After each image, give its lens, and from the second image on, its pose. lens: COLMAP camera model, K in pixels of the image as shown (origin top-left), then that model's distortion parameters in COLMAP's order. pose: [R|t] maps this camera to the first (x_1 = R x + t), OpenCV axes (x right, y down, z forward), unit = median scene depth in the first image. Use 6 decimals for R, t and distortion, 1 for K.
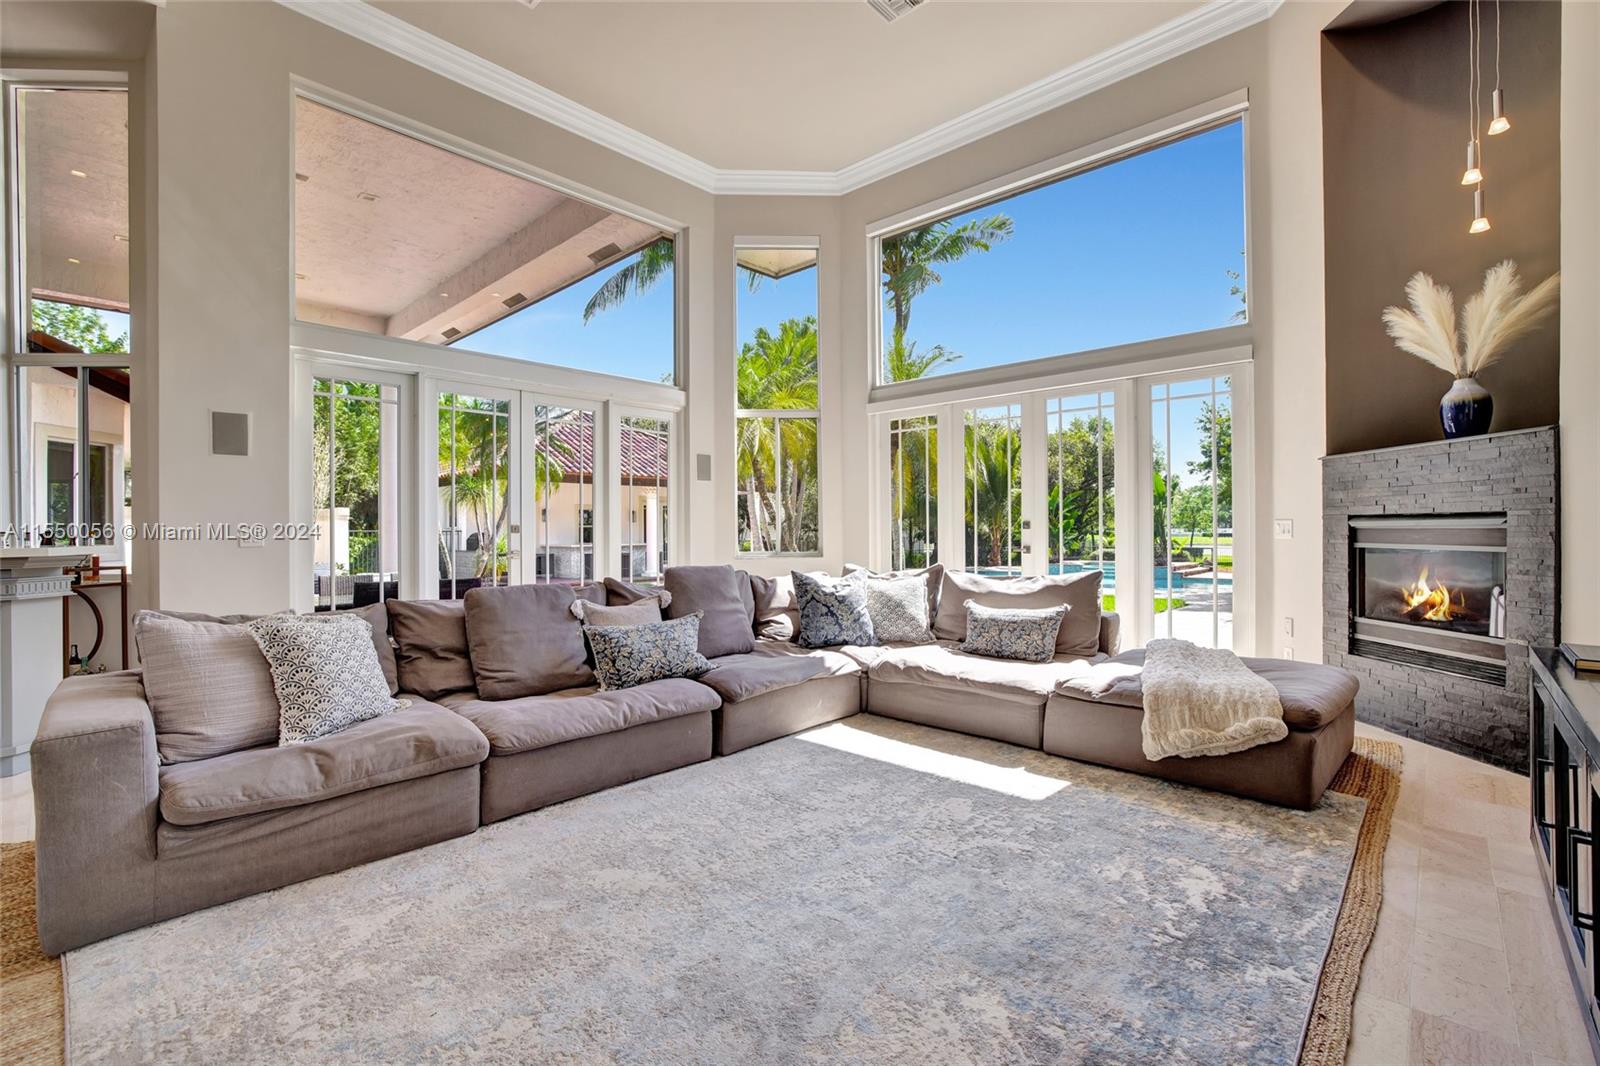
lens RADIAL K [[708.1, 0, 792.9], [0, 708.1, 530.5], [0, 0, 1]] dist [-0.027029, 0.009143]
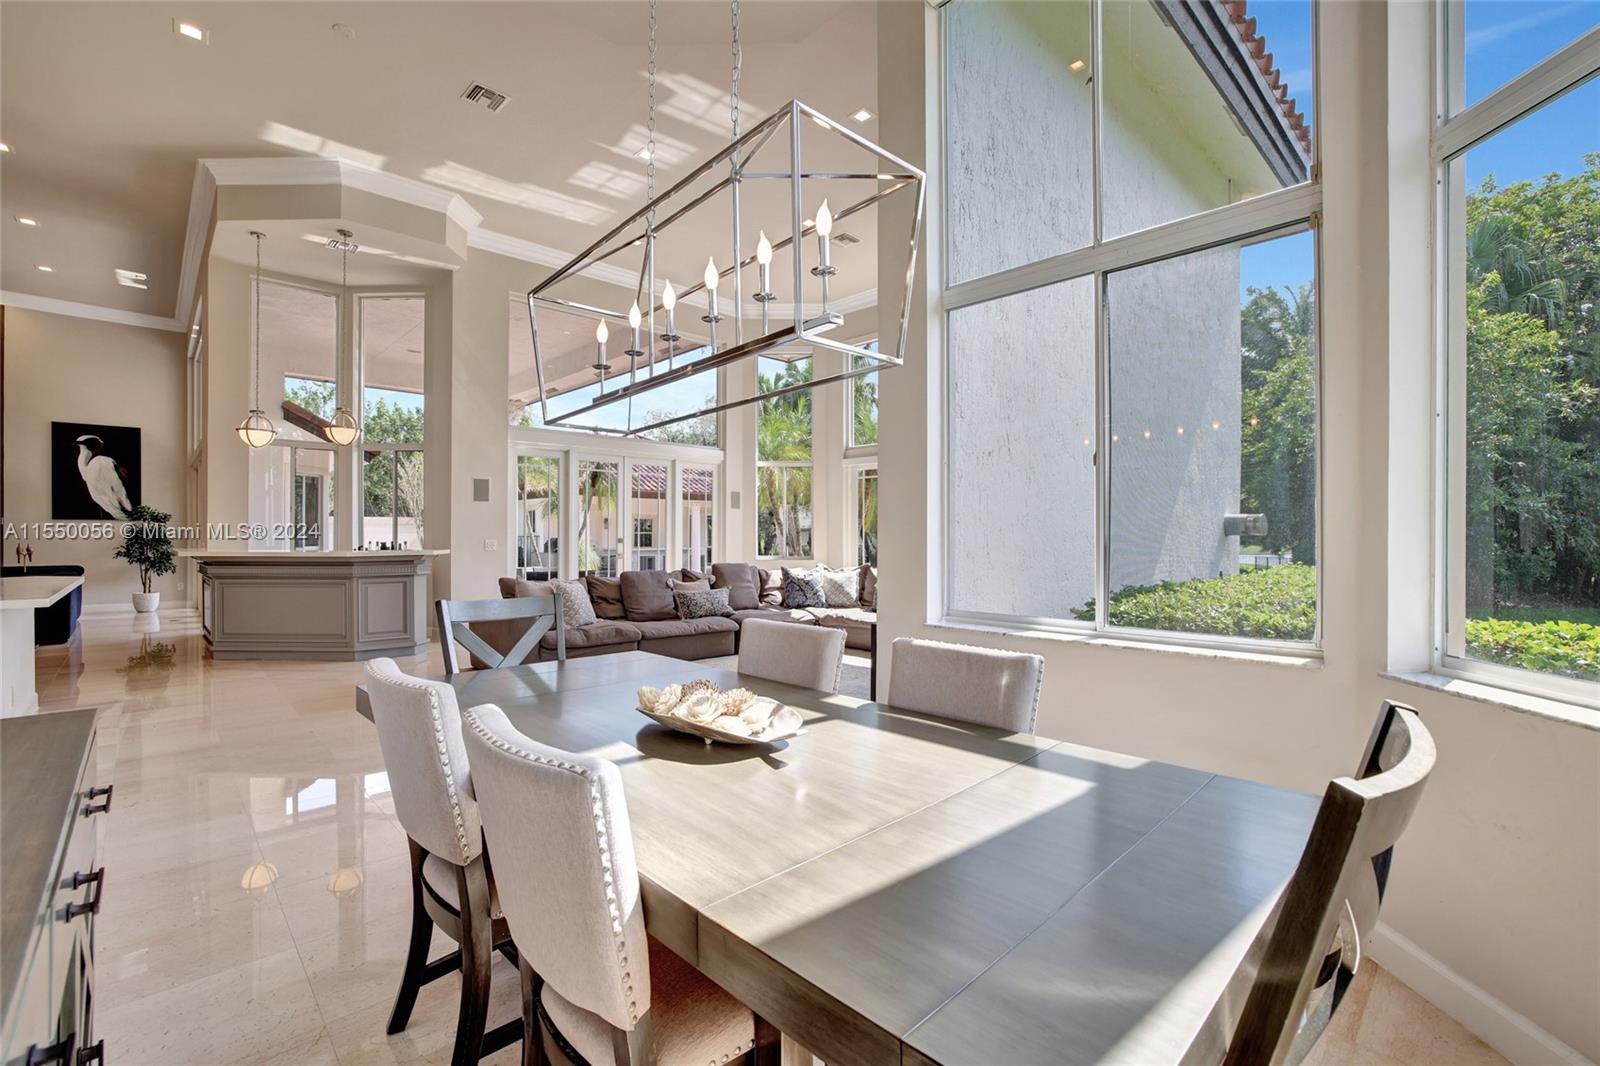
lens RADIAL K [[708.1, 0, 802.7], [0, 708.1, 532.5], [0, 0, 1]] dist [-0.027029, 0.009143]
pose [[0.999165, 0.008815, -0.039883, 0.133297], [-0.008949, 0.999955, -0.003183, -0.026621], [0.039853, 0.003537, 0.999199, -0.860018]]
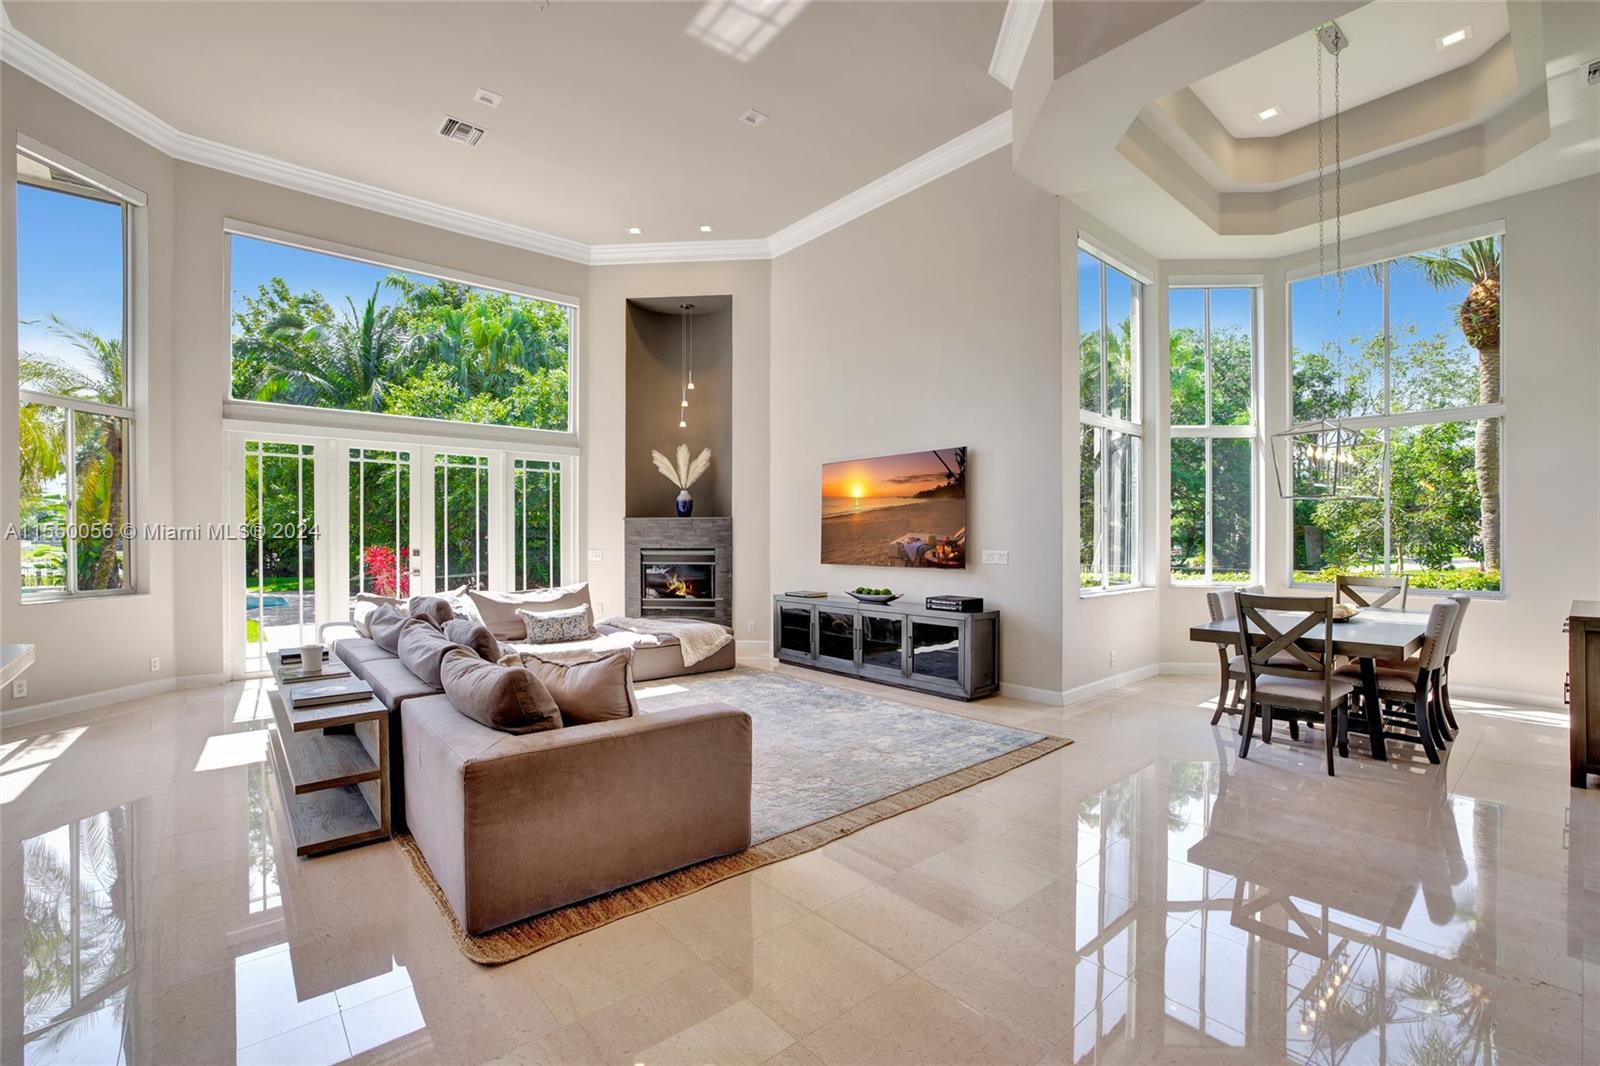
lens RADIAL K [[708.1, 0, 802.2], [0, 708.1, 539.7], [0, 0, 1]] dist [-0.027029, 0.009143]
pose [[0.105021, 0.006771, 0.994447, -1.199287], [0.002135, 0.999973, -0.007035, -0.031608], [-0.994468, 0.002862, 0.105004, 0.319770]]
